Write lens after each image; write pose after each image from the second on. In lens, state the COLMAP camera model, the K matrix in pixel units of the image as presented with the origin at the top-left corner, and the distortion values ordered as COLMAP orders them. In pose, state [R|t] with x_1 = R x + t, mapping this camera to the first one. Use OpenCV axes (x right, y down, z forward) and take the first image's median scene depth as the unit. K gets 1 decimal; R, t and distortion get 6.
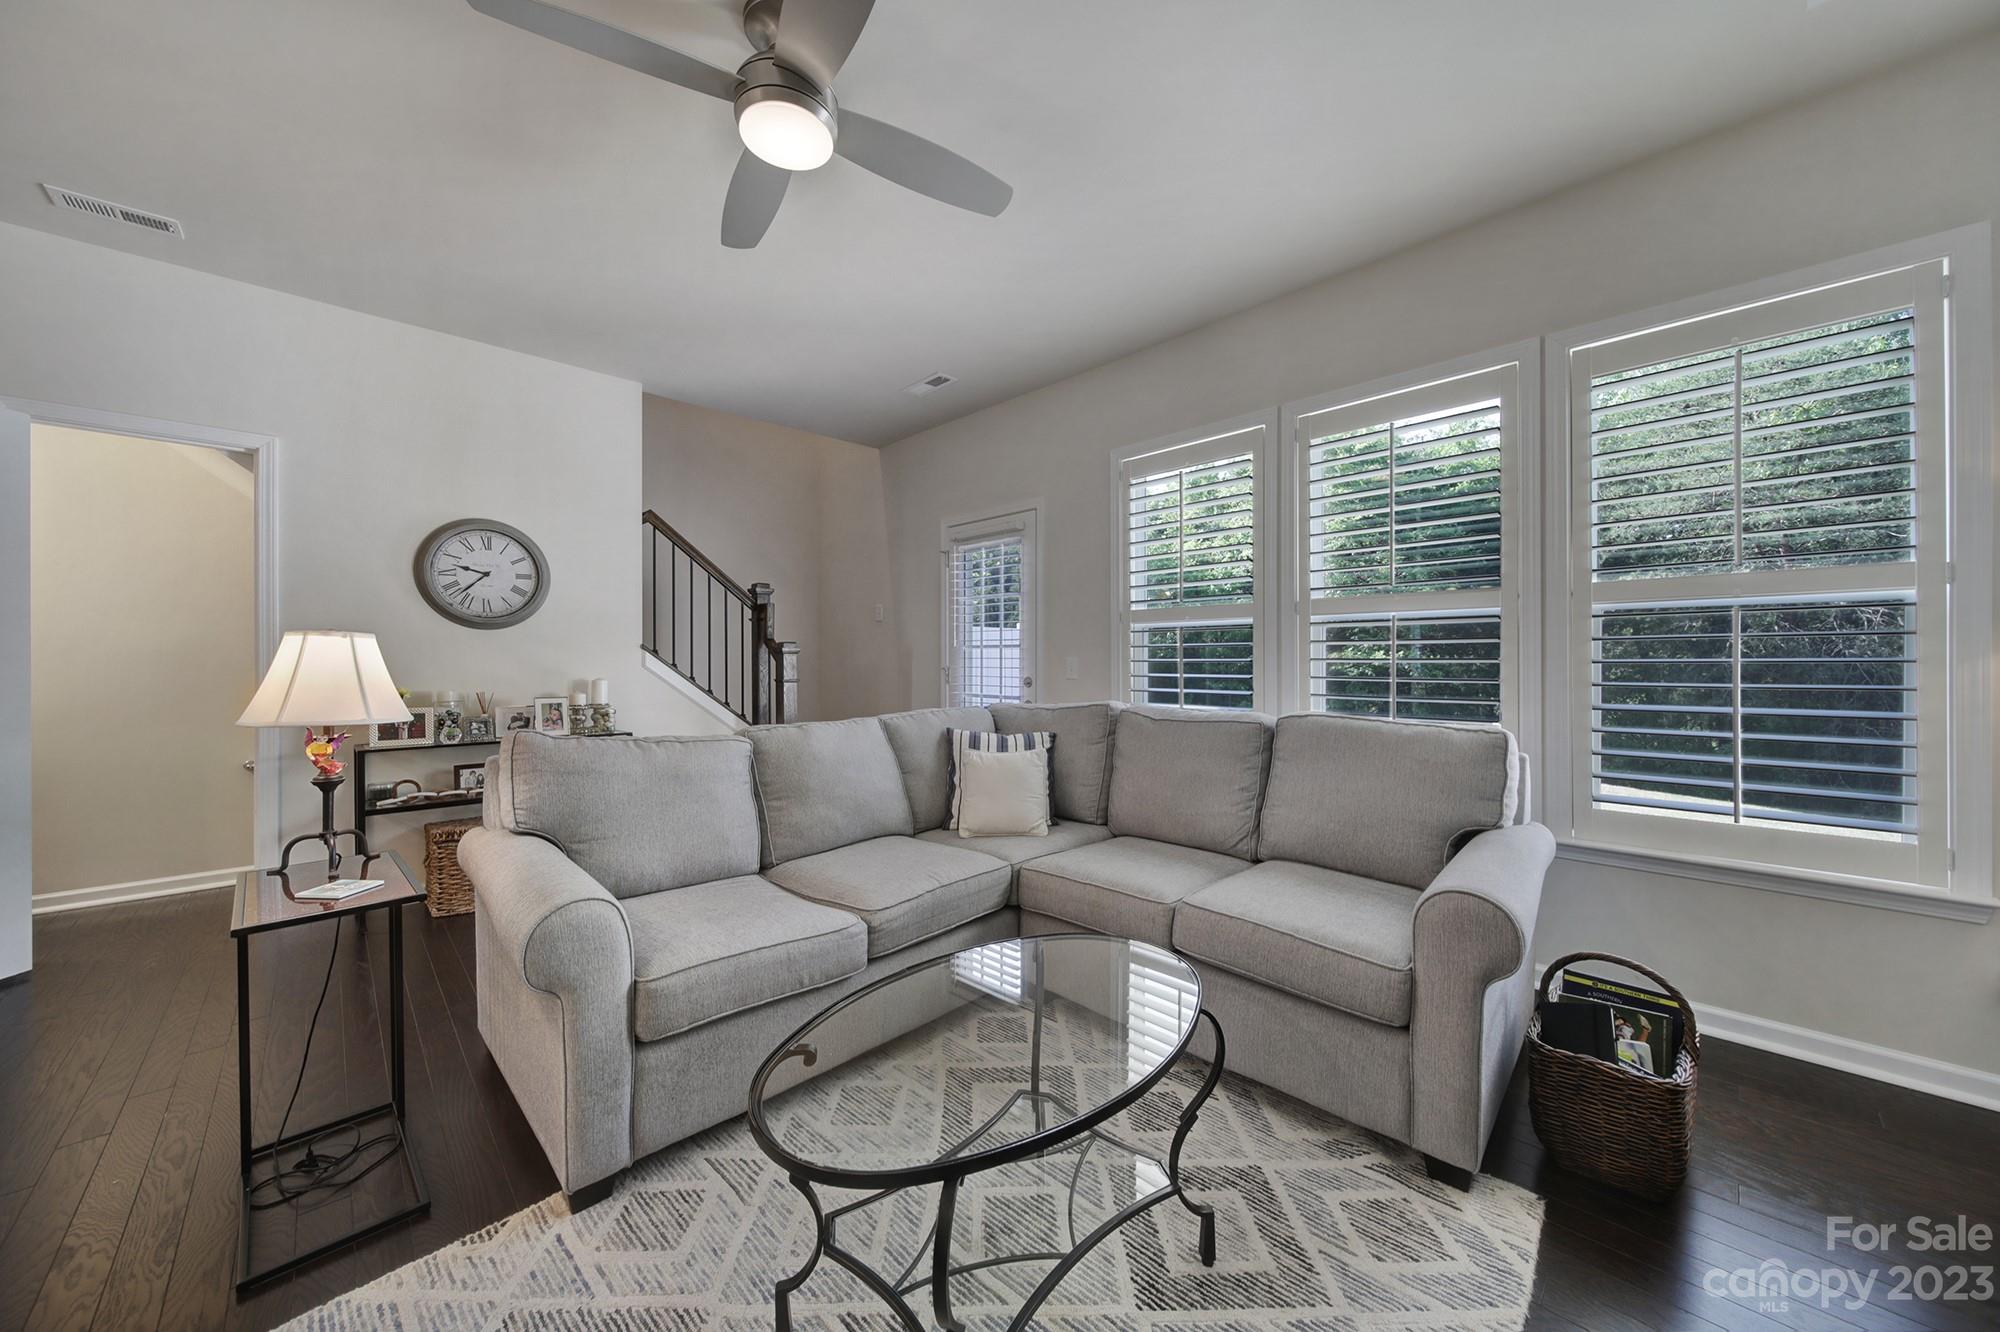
lens RADIAL K [[706.3, 0, 994.4], [0, 706.3, 650.6], [0, 0, 1]] dist [0.000007, 0.000005]
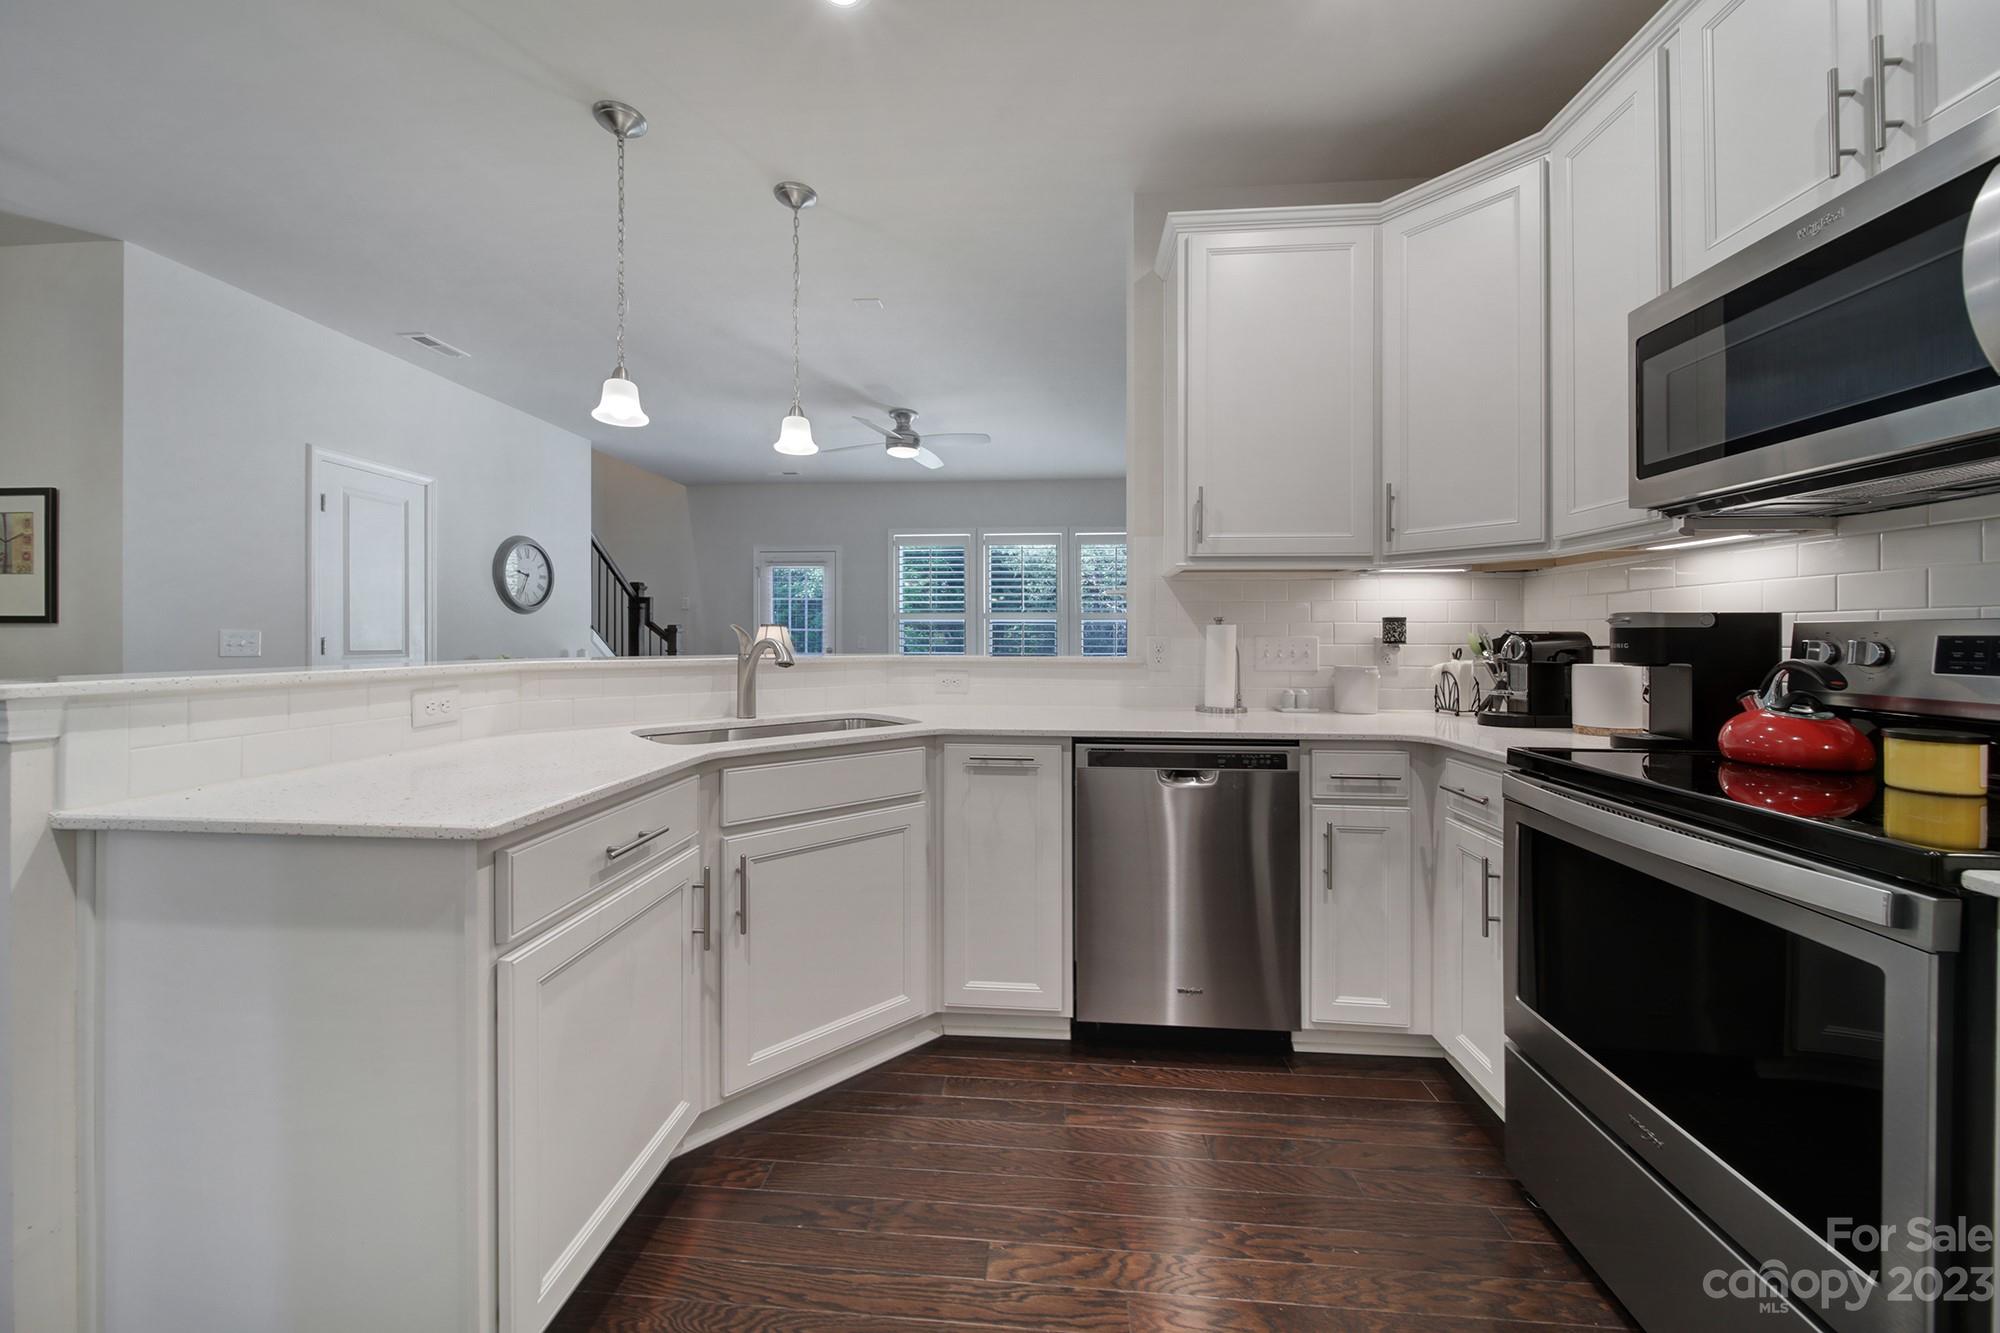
lens RADIAL K [[711.0, 0, 992.5], [0, 711.0, 638.7], [0, 0, 1]] dist [-0.002162, -0.000236]
pose [[0.769473, 0.011944, 0.638567, -0.895859], [-0.008145, 0.999927, -0.008888, 0.027593], [-0.638627, 0.001638, 0.769515, -0.711325]]
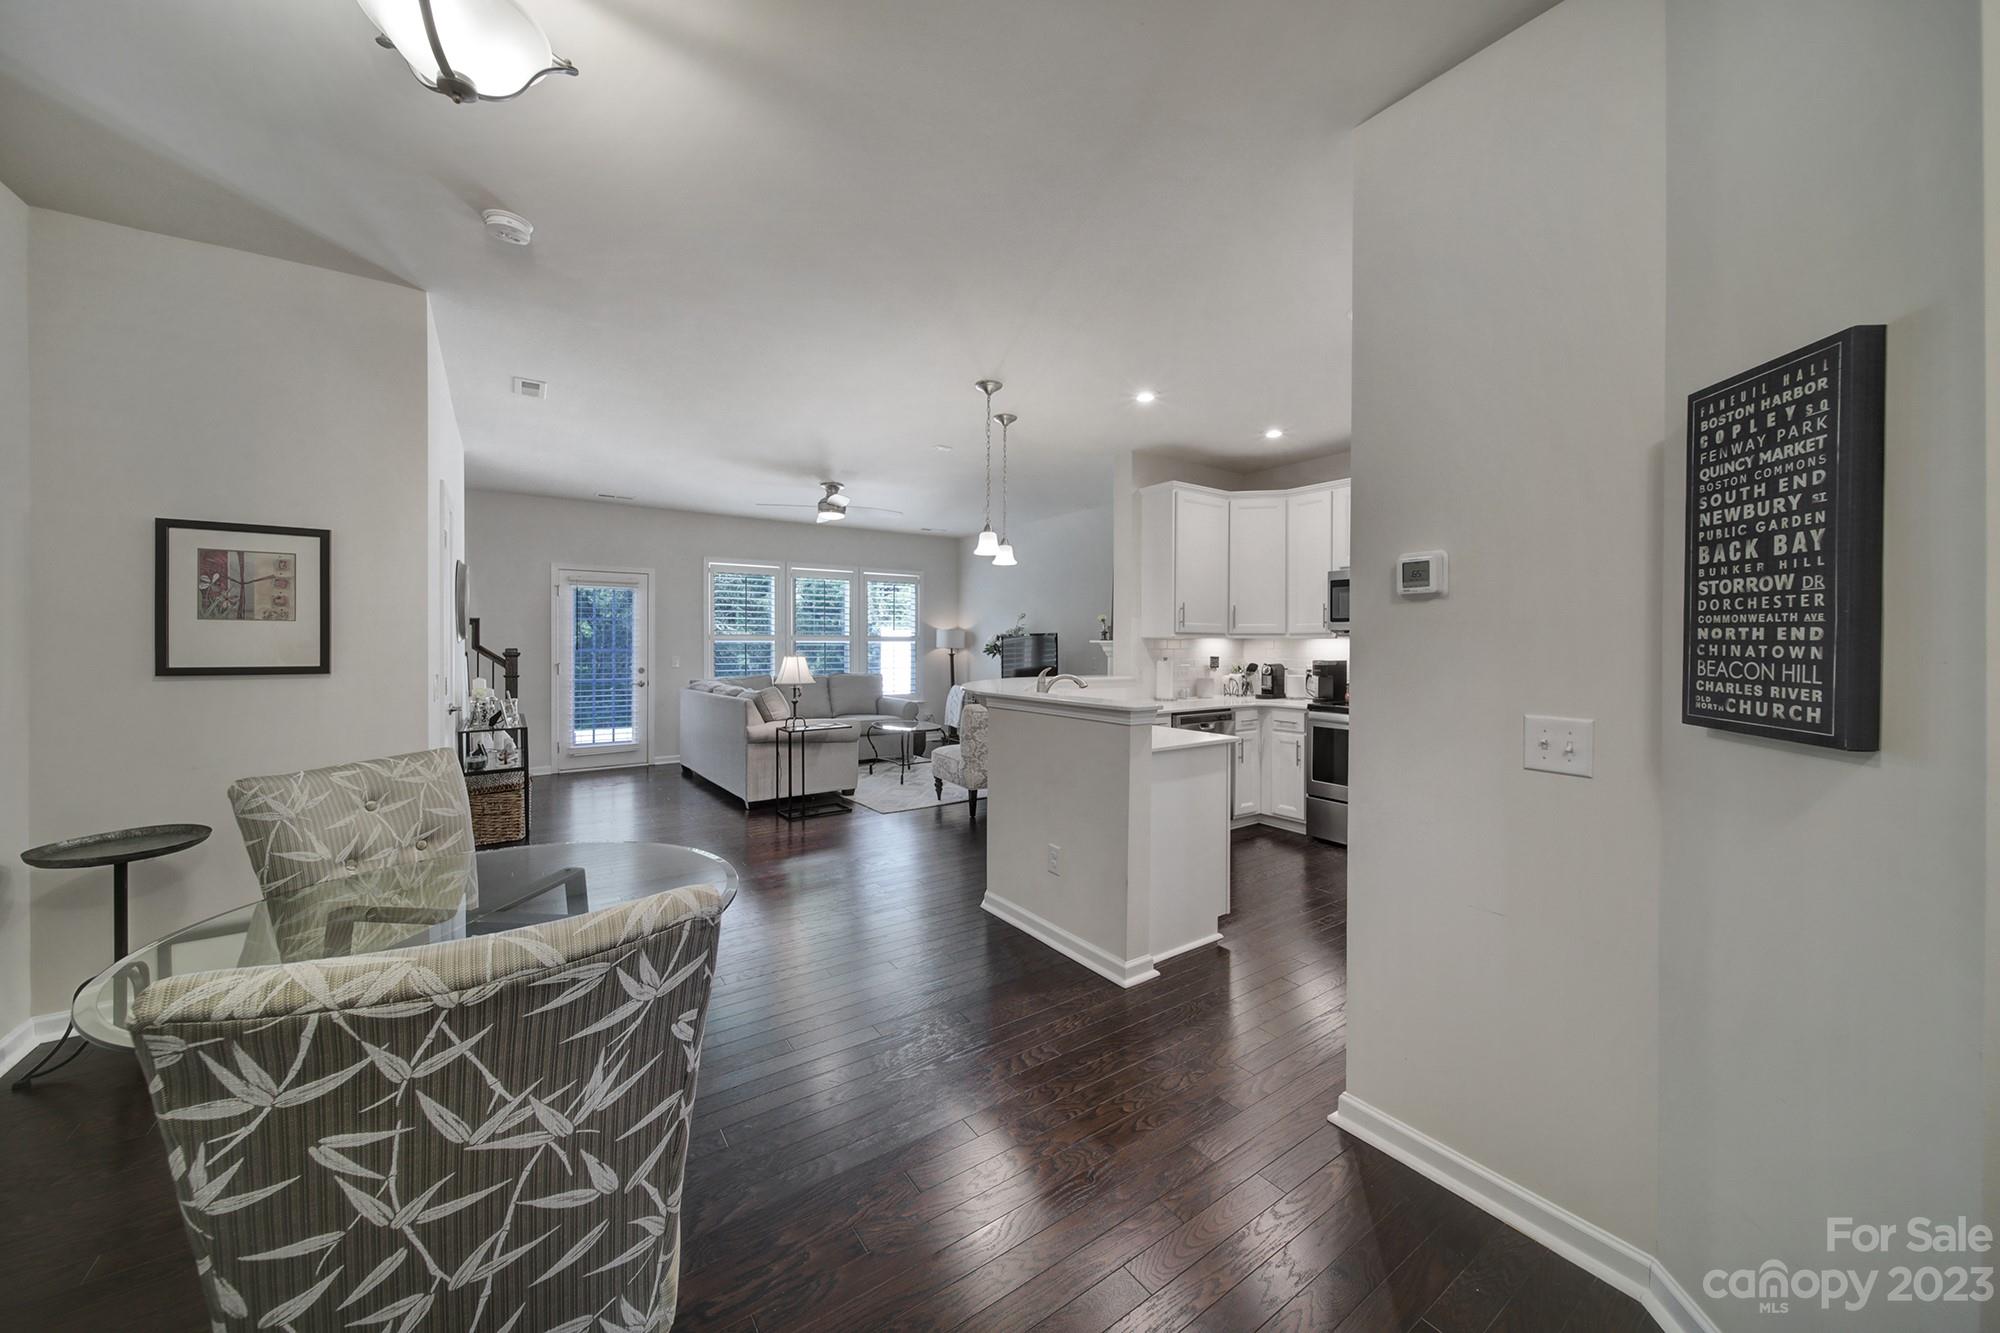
lens RADIAL K [[706.3, 0, 994.4], [0, 706.3, 651.1], [0, 0, 1]] dist [0.000007, 0.000005]
pose [[0.190376, -0.000927, 0.981711, -1.815741], [-0.001493, 0.999998, 0.001234, -0.014692], [-0.981710, -0.001701, 0.190375, -0.256431]]
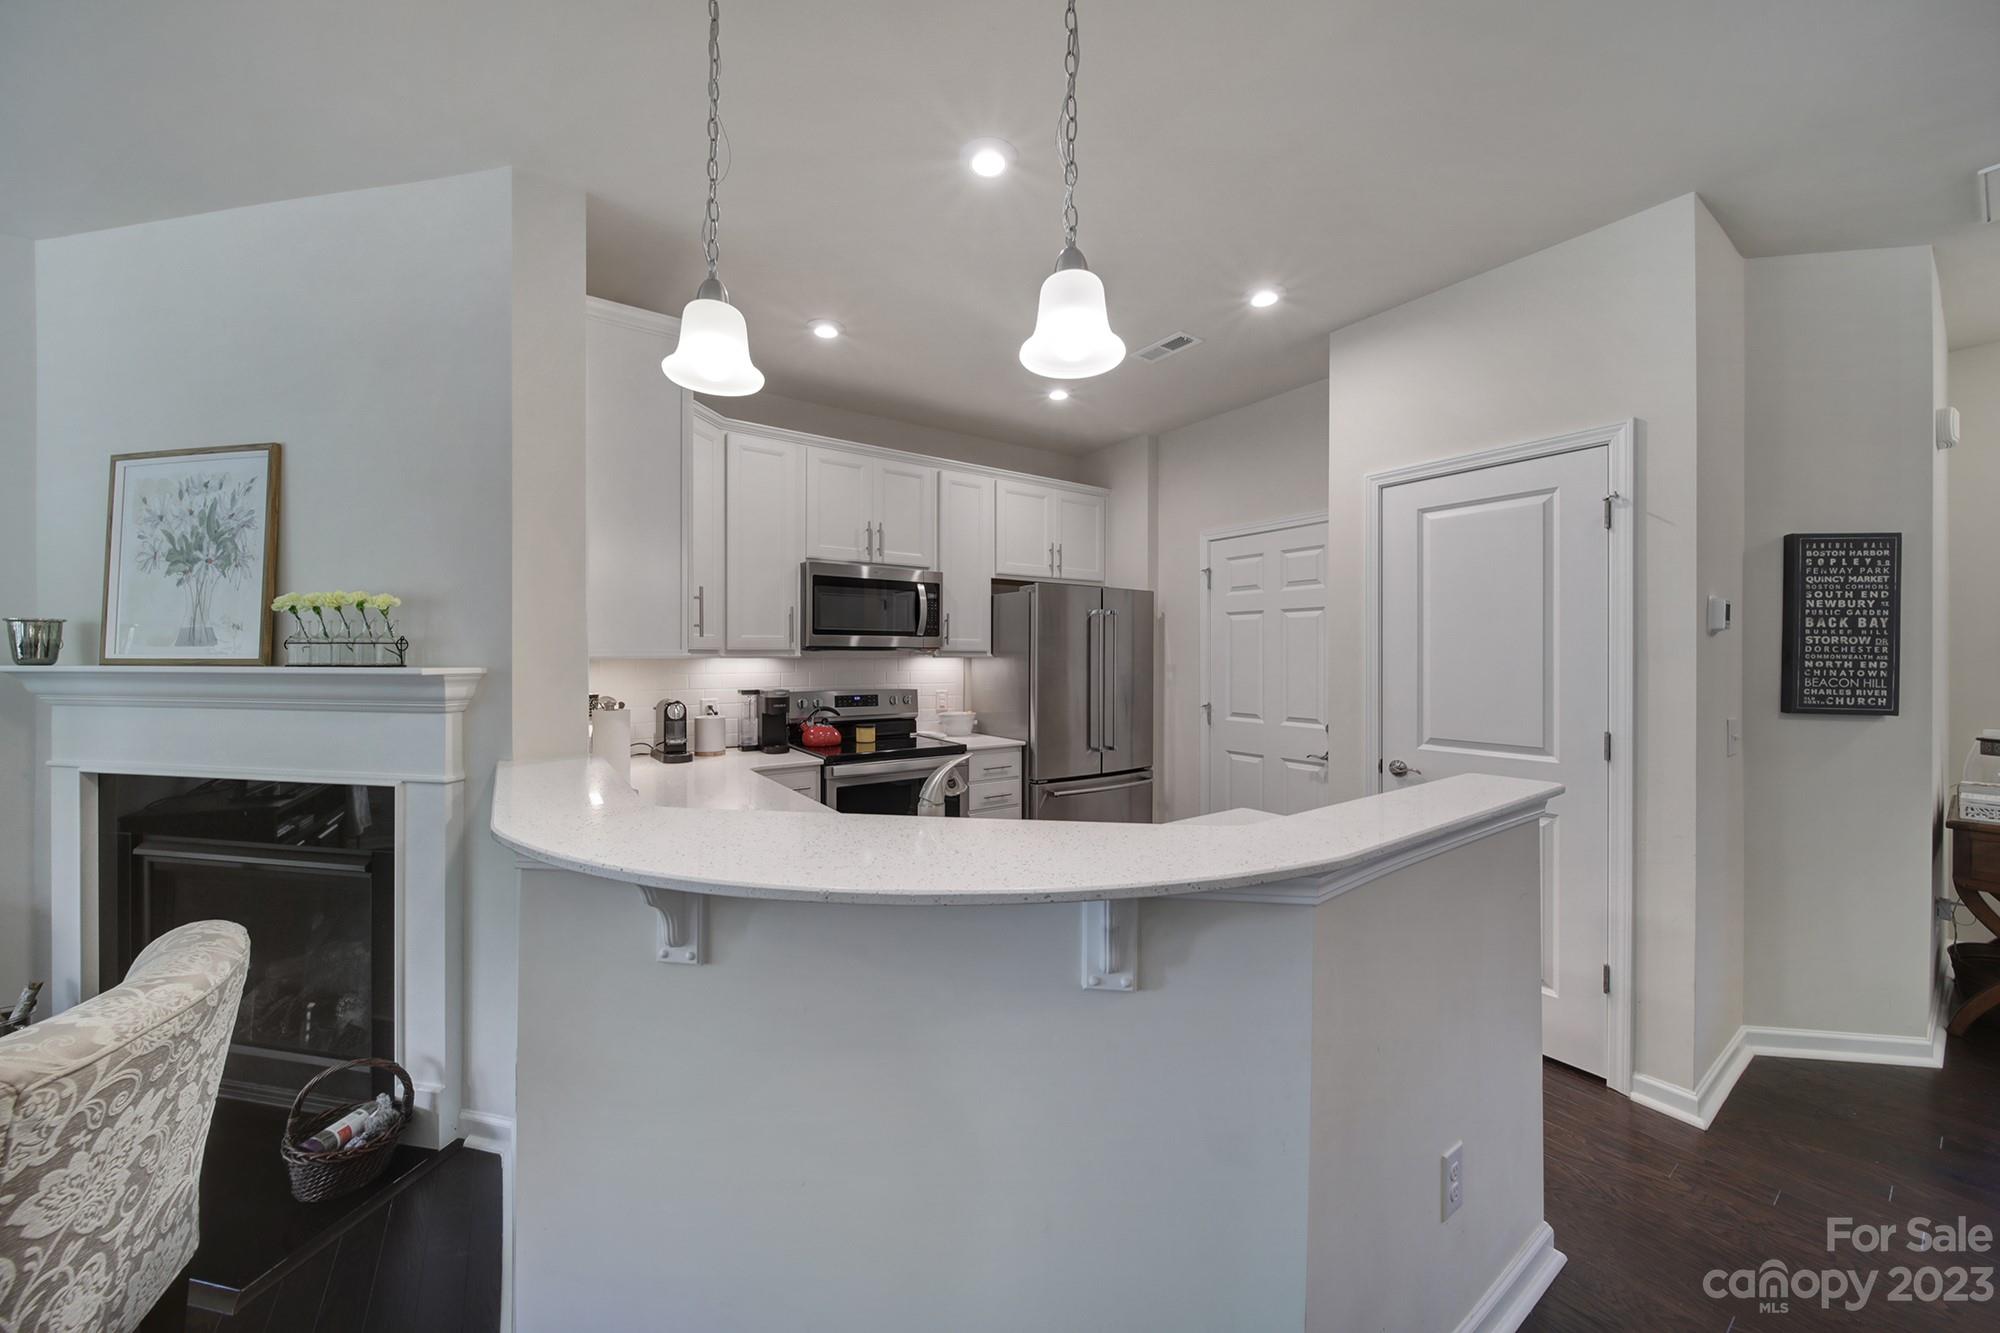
lens RADIAL K [[701.6, 0, 994.8], [0, 701.6, 662.9], [0, 0, 1]] dist [-0.003691, -0.000389]
pose [[-0.982074, 0.009091, 0.188277, -0.764243], [0.011921, 0.999832, 0.013902, -0.043064], [-0.188120, 0.015897, -0.982017, 0.255895]]
